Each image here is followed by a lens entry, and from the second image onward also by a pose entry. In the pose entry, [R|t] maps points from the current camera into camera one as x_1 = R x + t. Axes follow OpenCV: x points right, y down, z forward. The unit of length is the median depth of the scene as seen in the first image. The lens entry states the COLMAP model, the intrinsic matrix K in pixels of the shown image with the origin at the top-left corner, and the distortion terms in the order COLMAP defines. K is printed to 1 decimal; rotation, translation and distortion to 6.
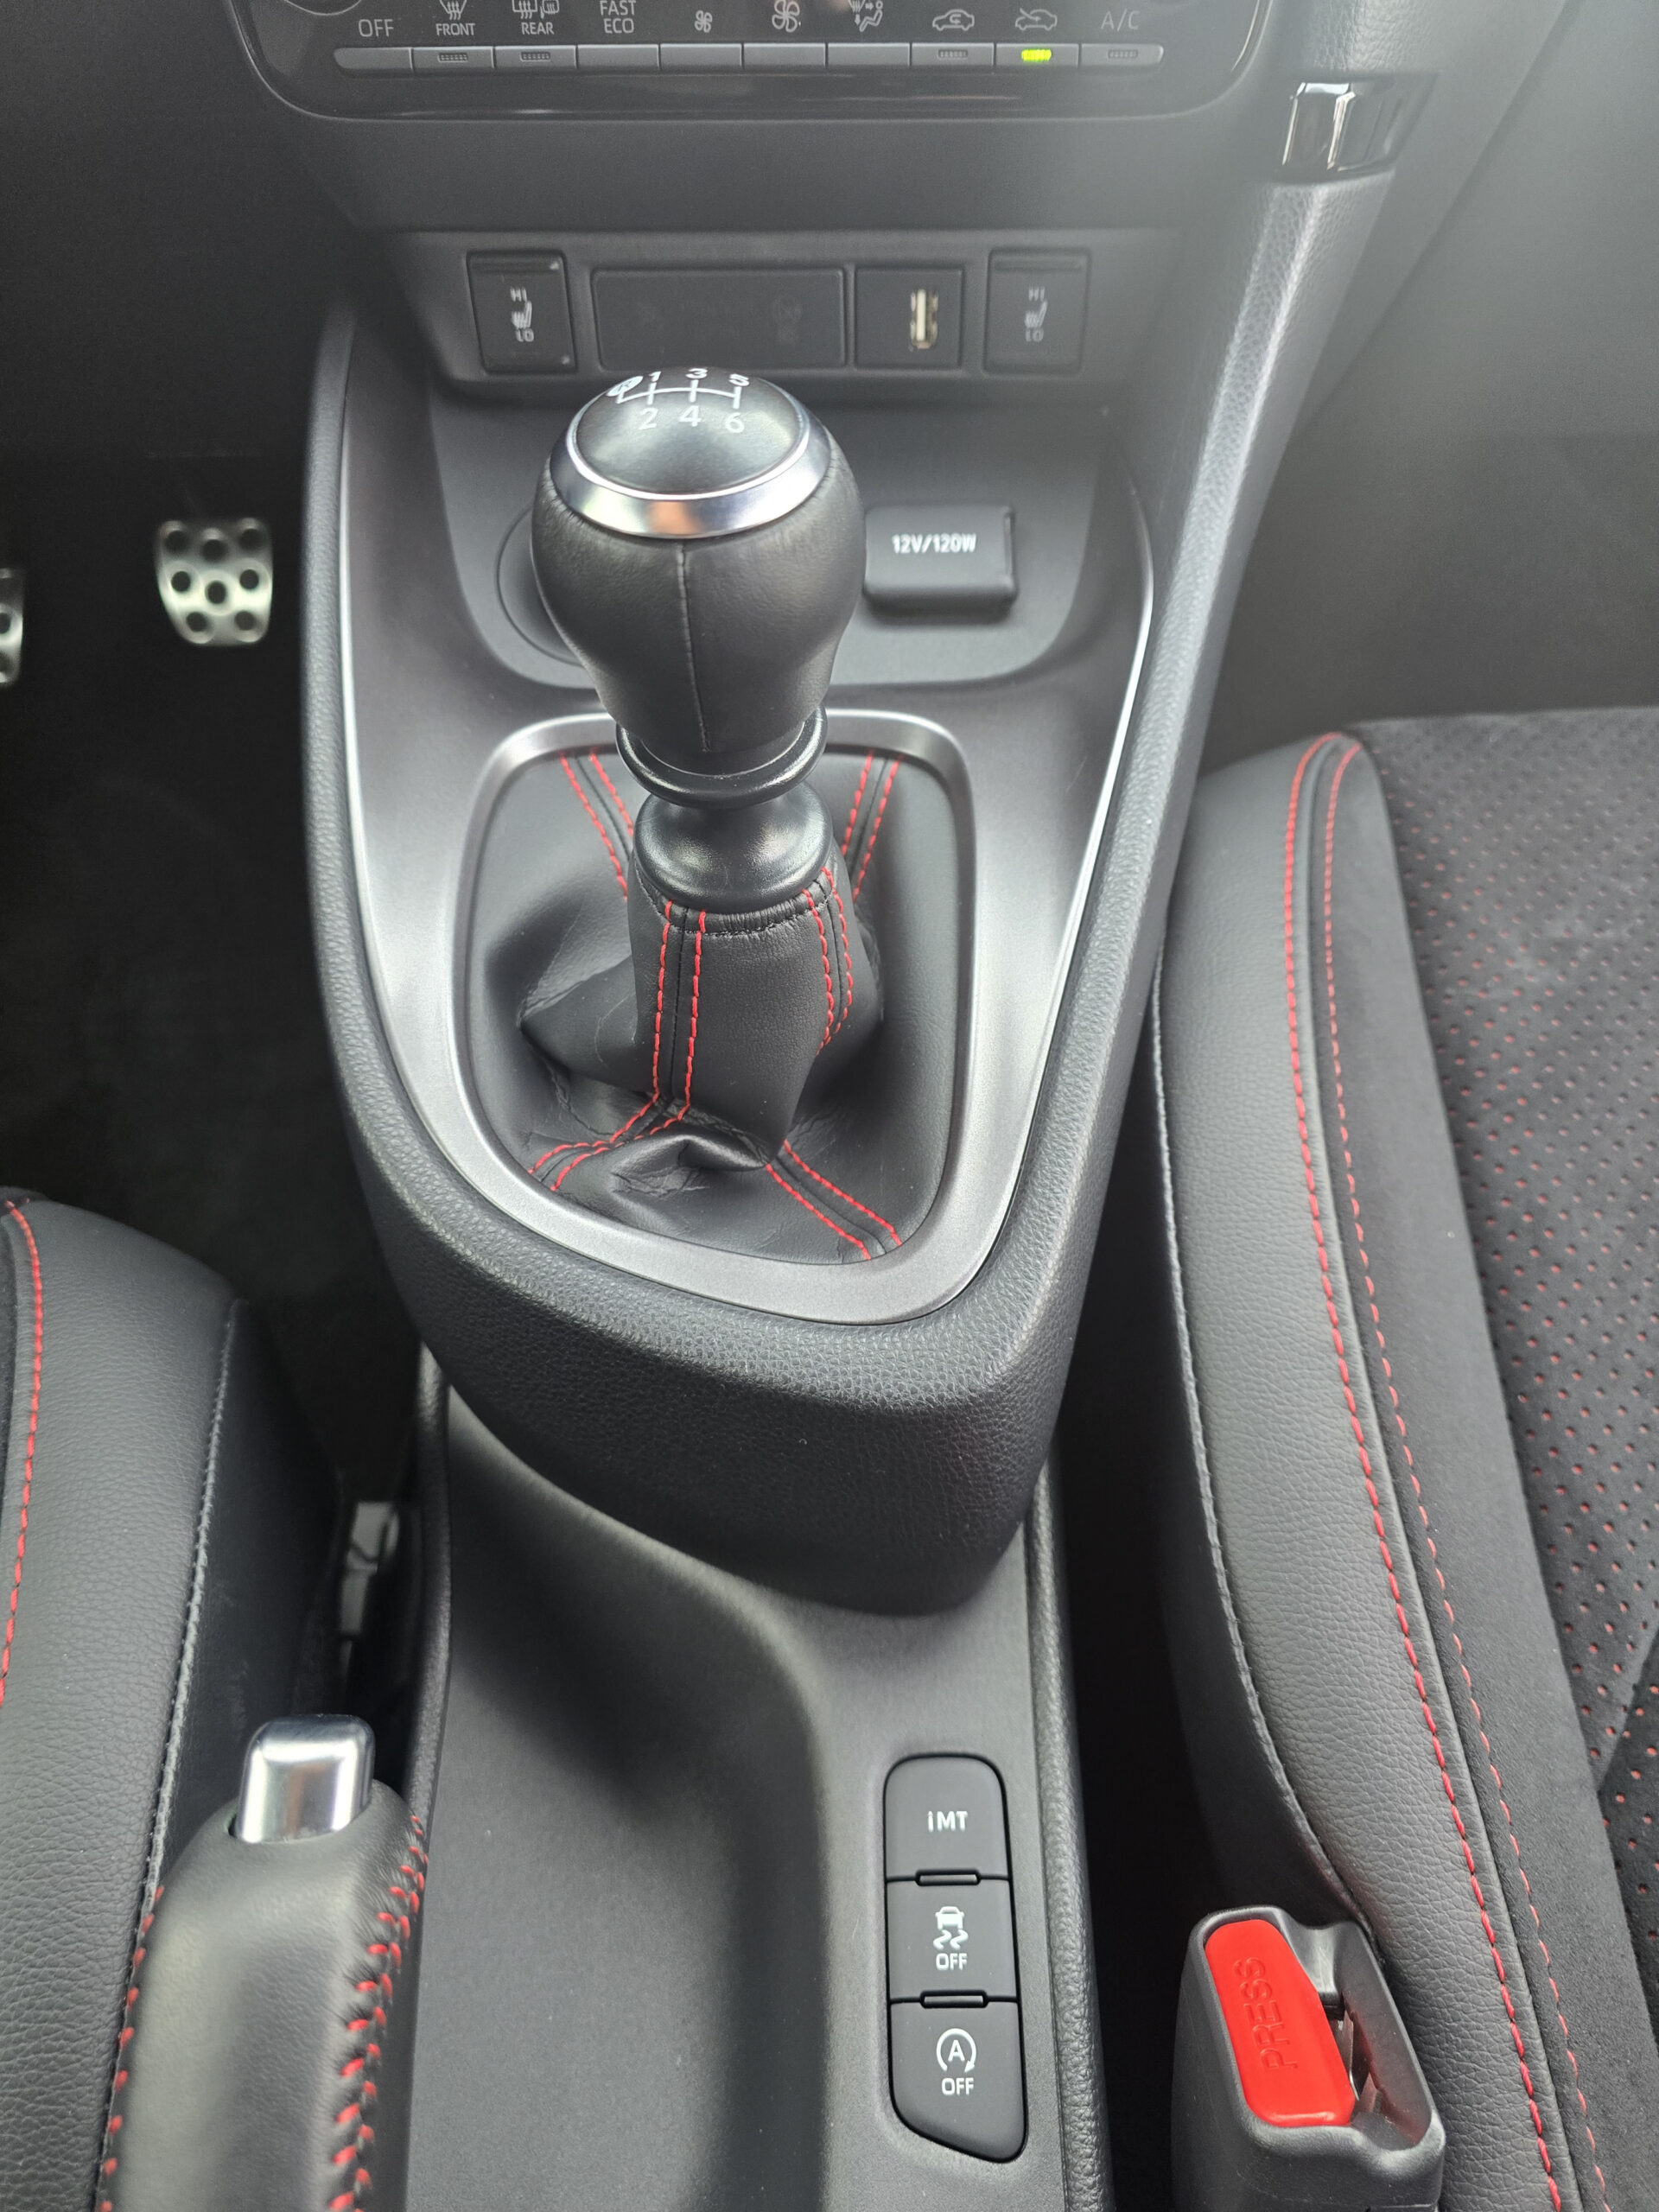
lens RADIAL K [[1486.4, 0, 828.1], [0, 1486.4, 1075.6], [0, 0, 1]] dist [0.048412, -0.078343]
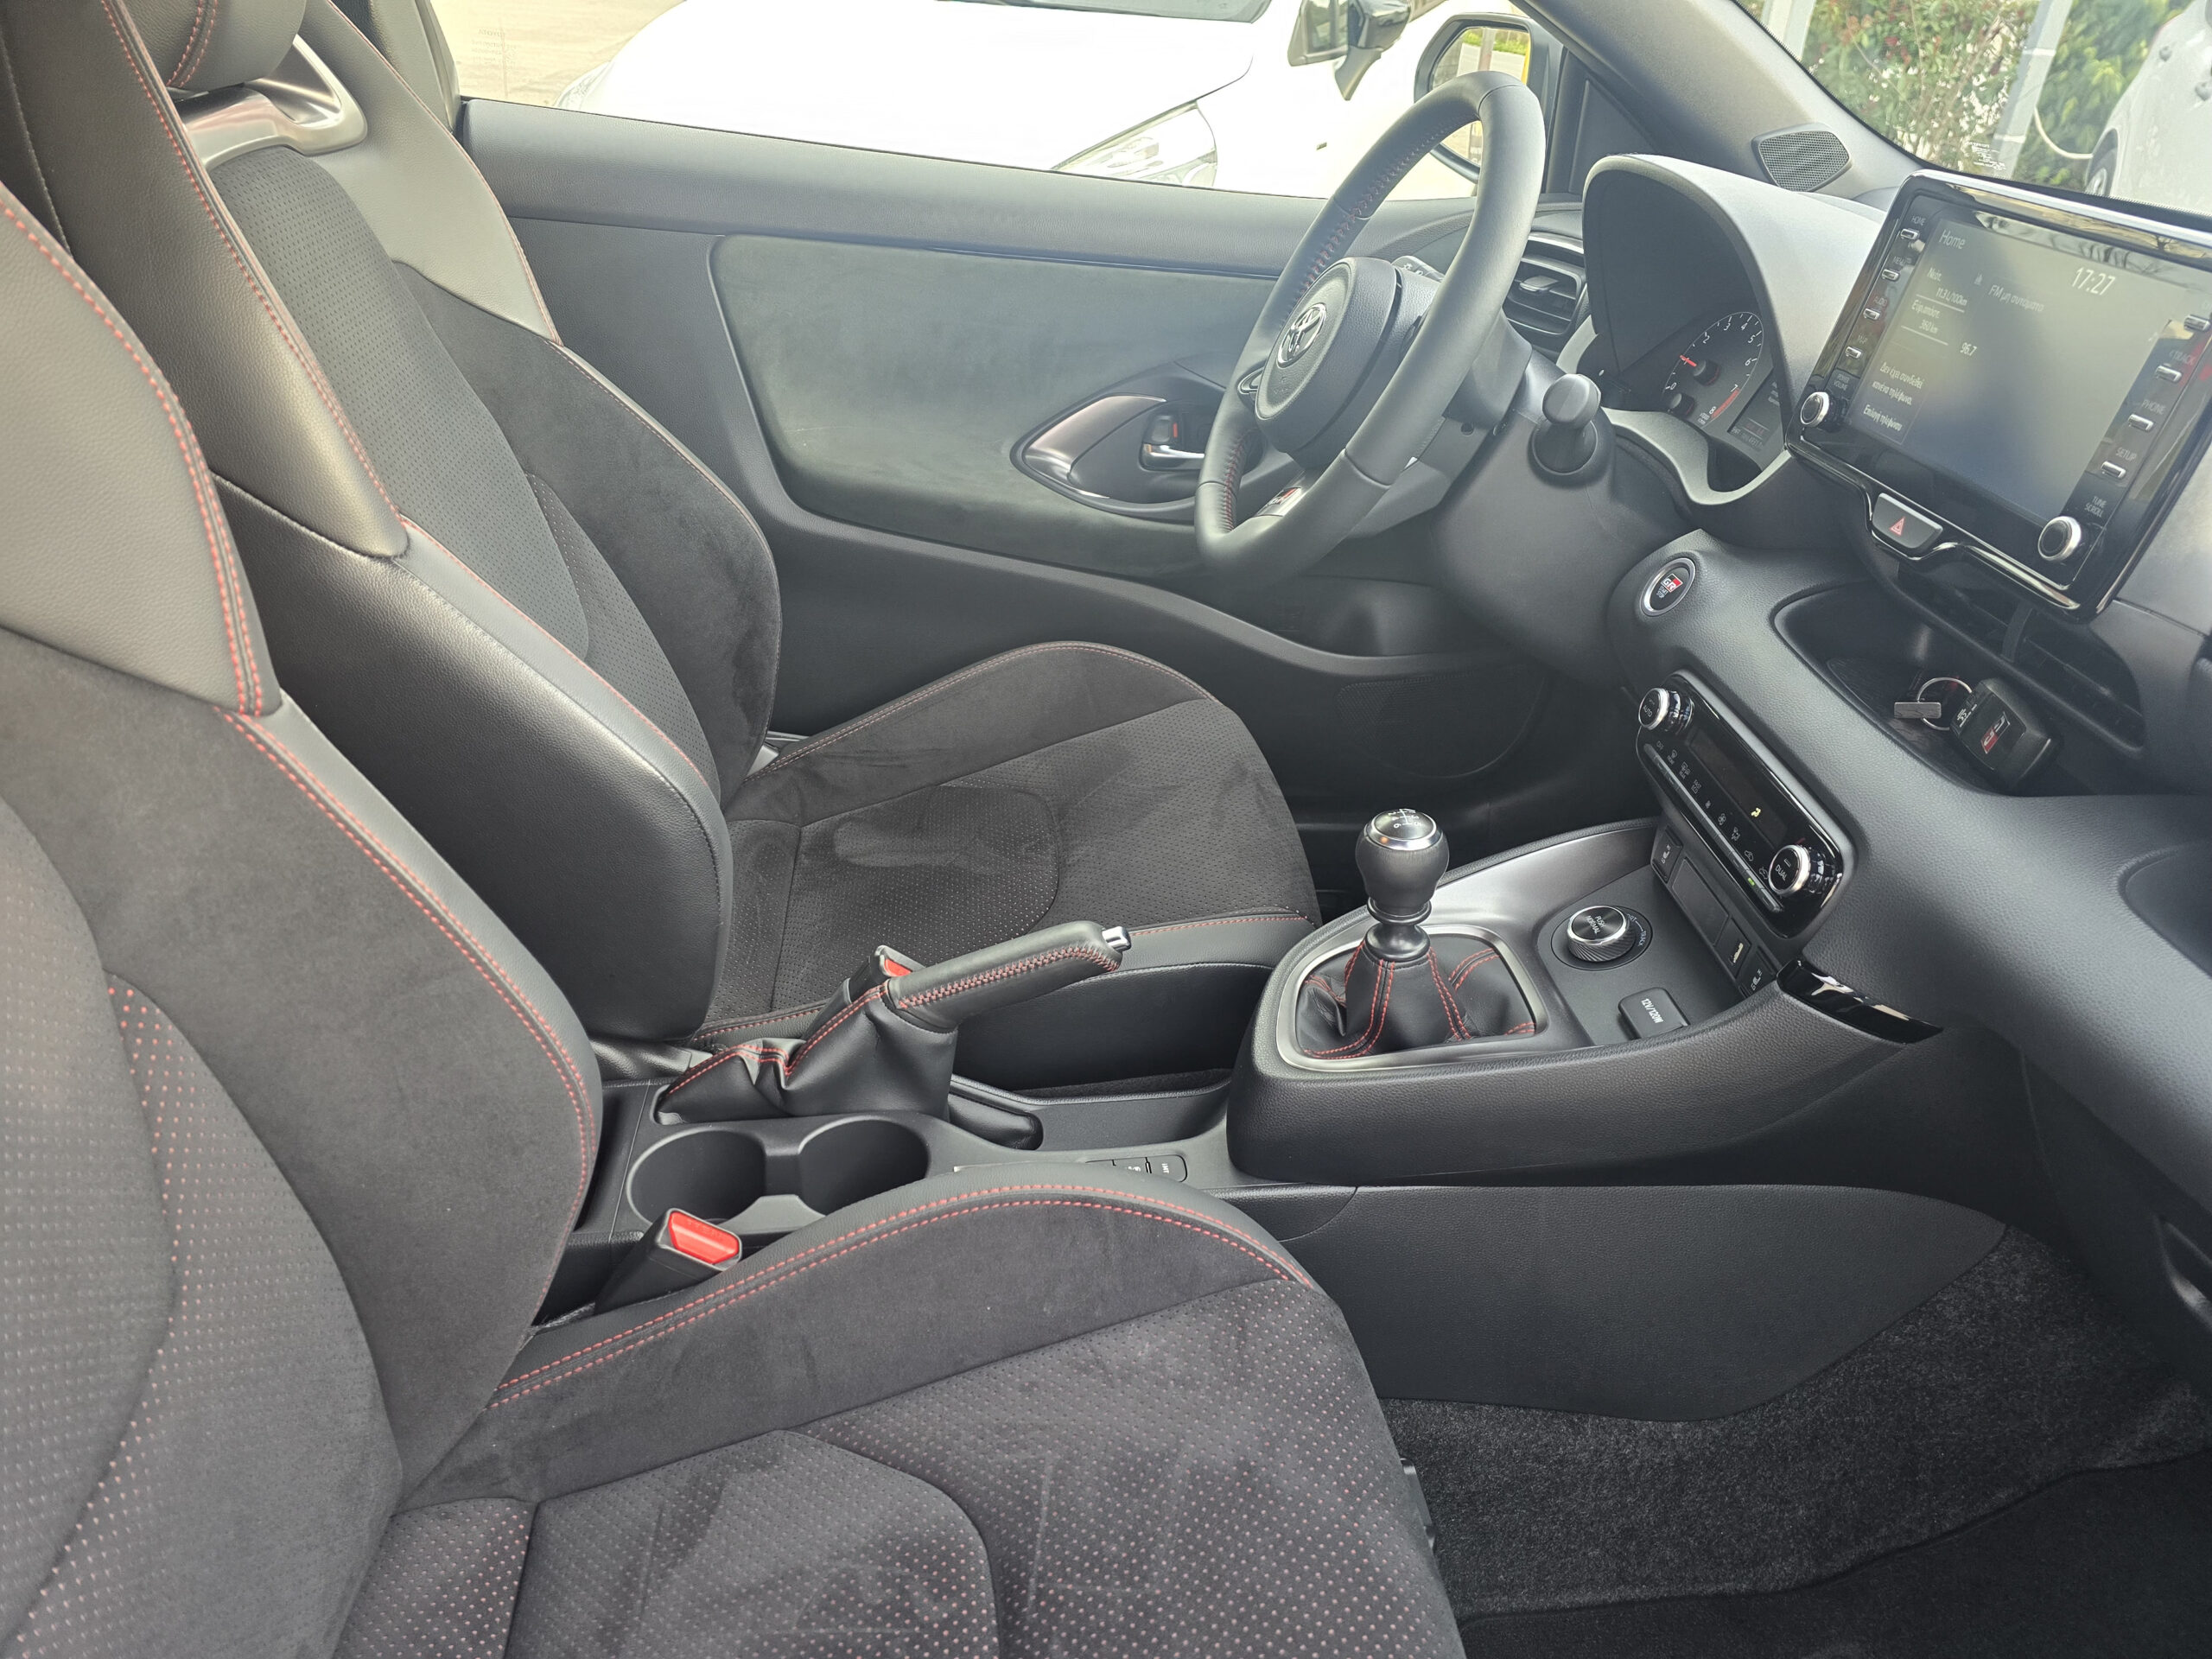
lens RADIAL K [[1478.1, 0, 1102.0], [0, 1478.1, 817.9], [0, 0, 1]] dist [0.075835, -0.079834]
pose [[0.102229, 0.526866, -0.843778, 1.984454], [-0.768797, 0.580122, 0.269091, -0.564202], [0.631269, 0.621185, 0.464358, -0.855960]]
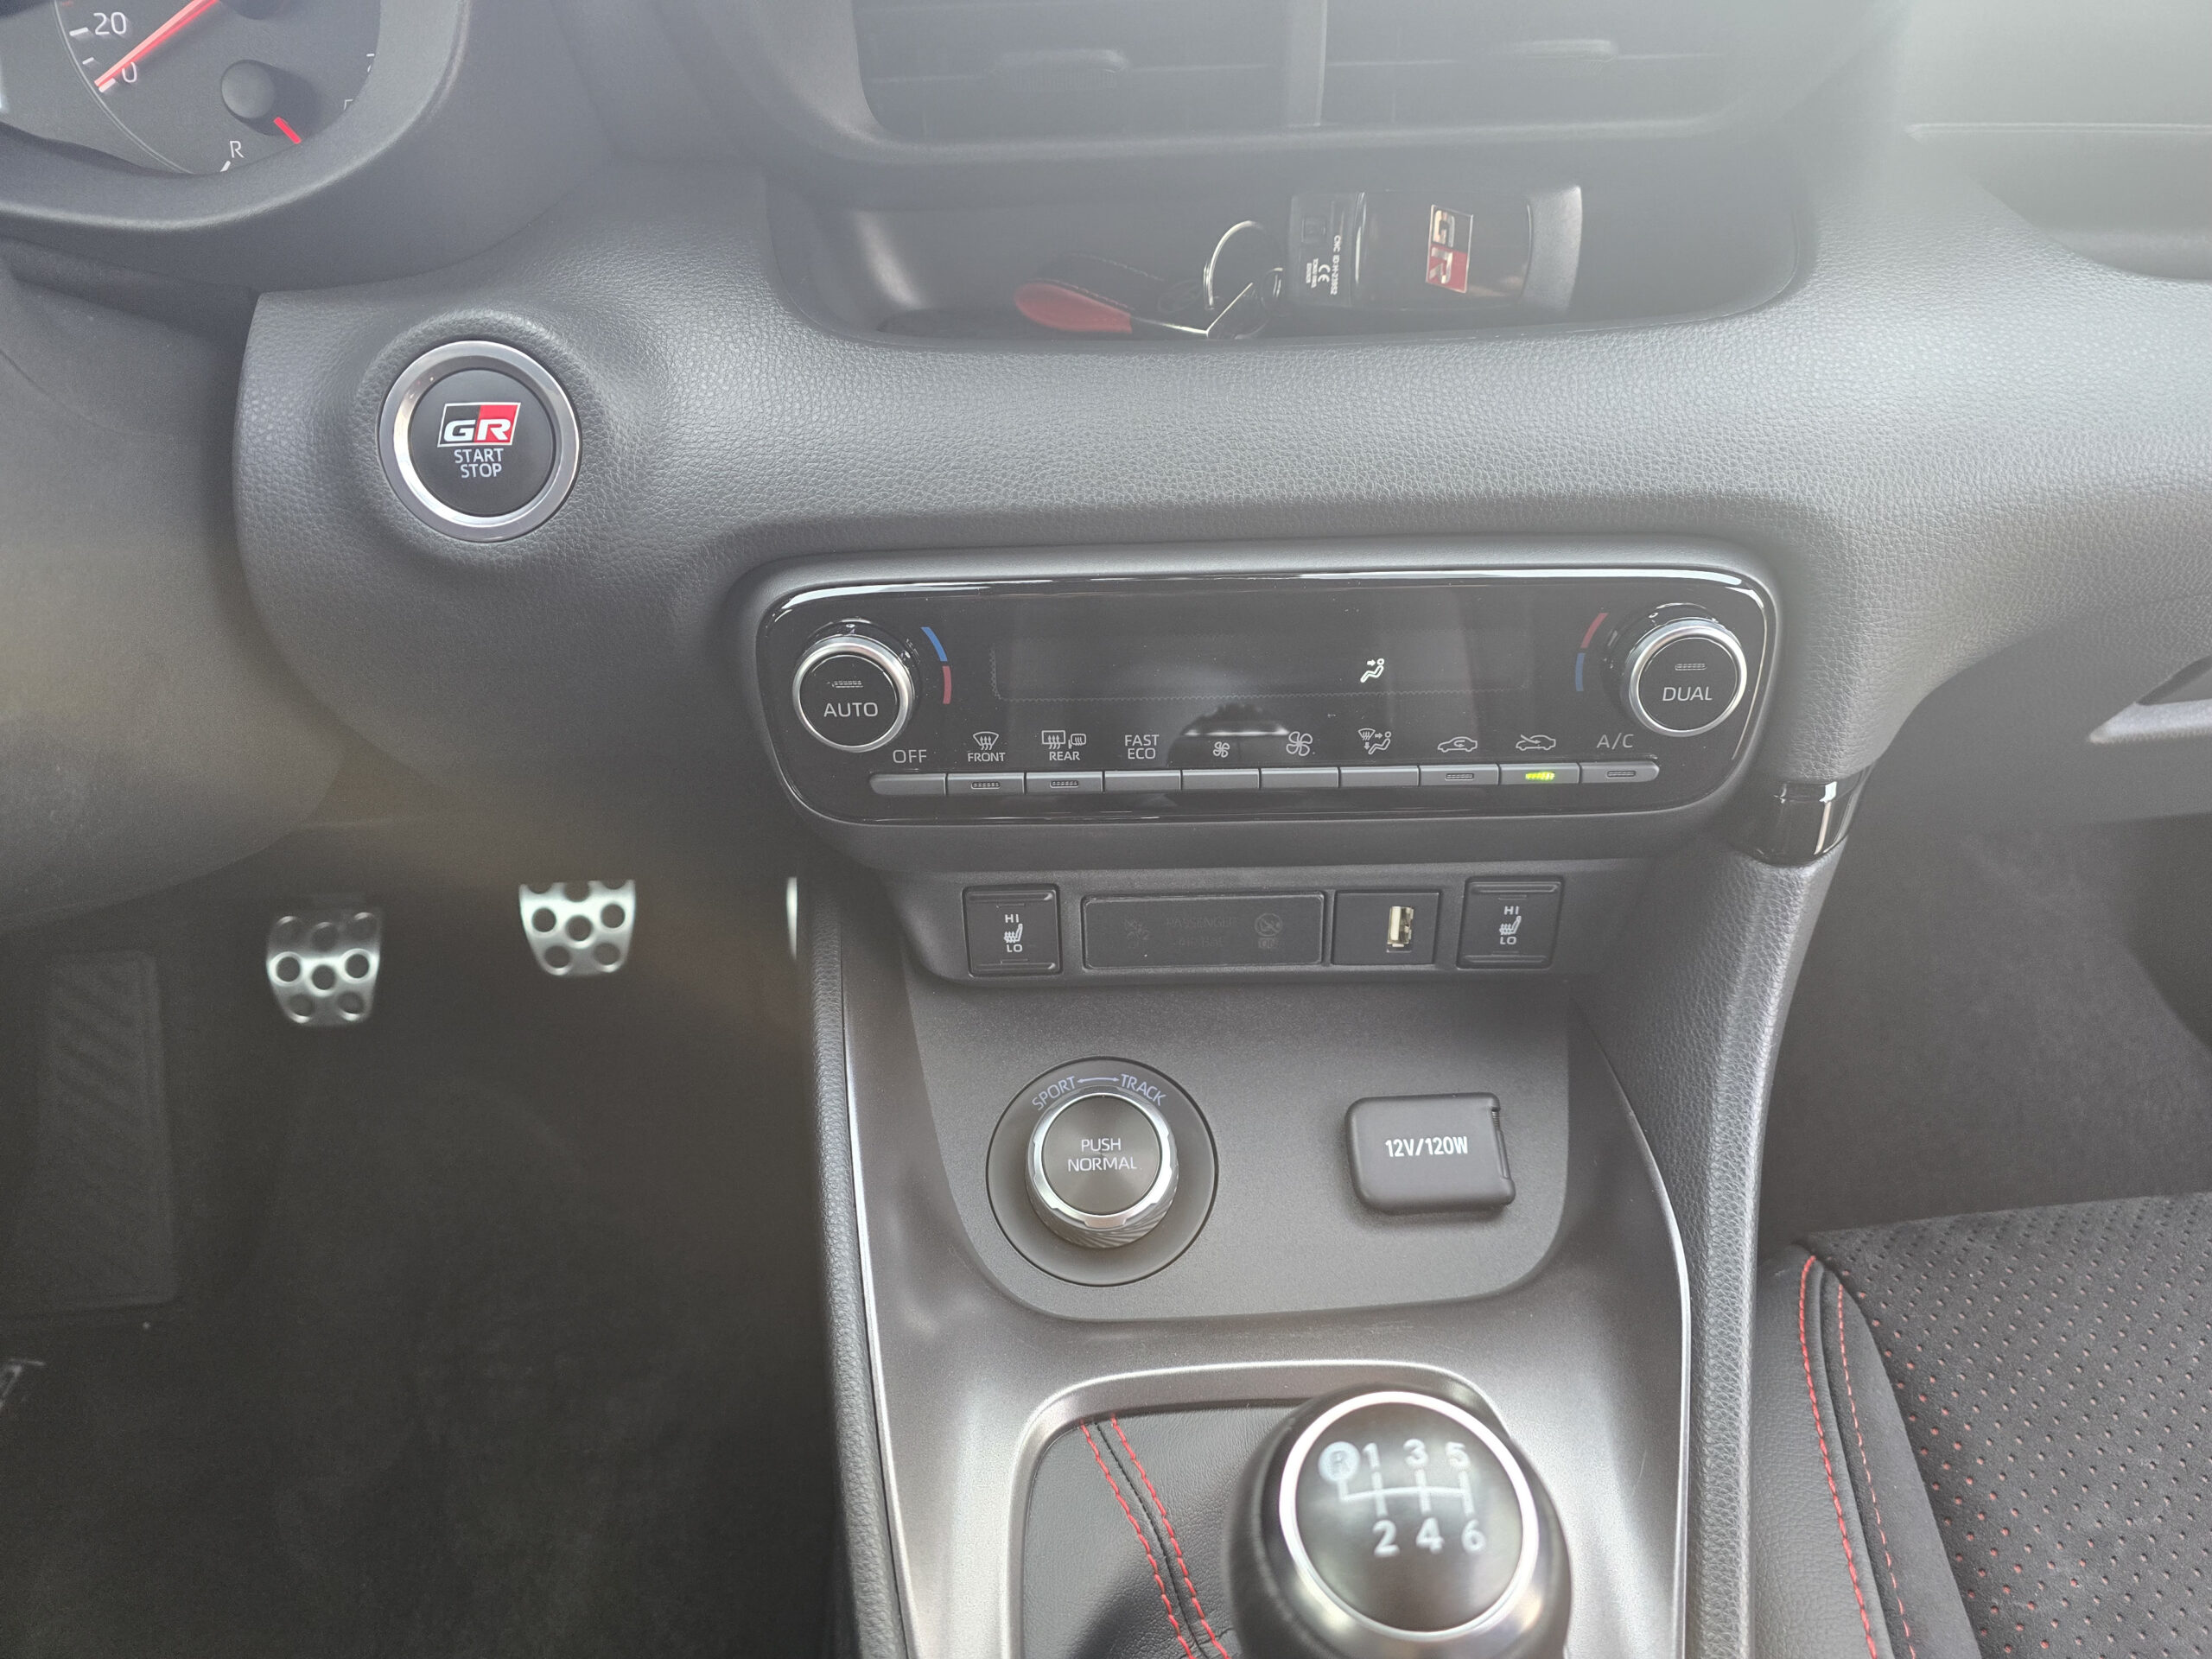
lens RADIAL K [[1478.1, 0, 1102.0], [0, 1478.1, 817.9], [0, 0, 1]] dist [0.075835, -0.079834]
pose [[0.998899, -0.030964, 0.035248, -0.201671], [0.036777, 0.983258, -0.178470, -0.459041], [-0.029132, 0.179570, 0.983314, -0.026133]]
